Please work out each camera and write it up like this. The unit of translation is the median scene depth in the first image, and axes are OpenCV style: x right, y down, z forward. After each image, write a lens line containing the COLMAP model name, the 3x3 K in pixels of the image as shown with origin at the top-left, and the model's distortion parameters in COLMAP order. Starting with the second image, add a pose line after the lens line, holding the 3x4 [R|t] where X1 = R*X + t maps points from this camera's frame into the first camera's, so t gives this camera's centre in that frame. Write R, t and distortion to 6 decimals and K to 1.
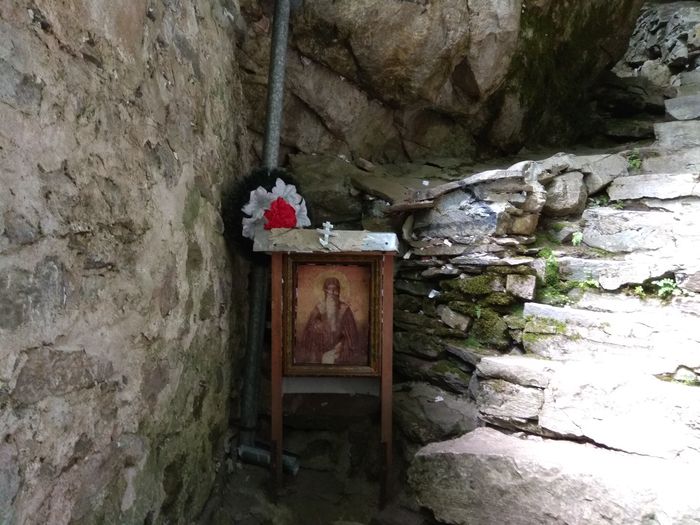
lens RADIAL K [[532.1, 0, 349.9], [0, 532.1, 264.9], [0, 0, 1]] dist [0.106065, -0.163591]
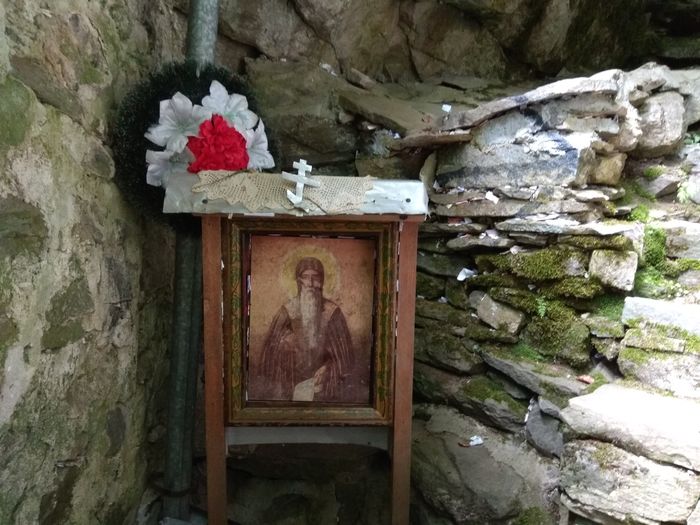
lens RADIAL K [[538.3, 0, 350.0], [0, 538.3, 262.5], [0, 0, 1]] dist [0.107456, -0.168103]
pose [[0.999333, 0.003490, 0.036337, -0.009945], [-0.006770, 0.995870, 0.090534, -0.021343], [-0.035871, -0.090720, 0.995230, 0.353961]]
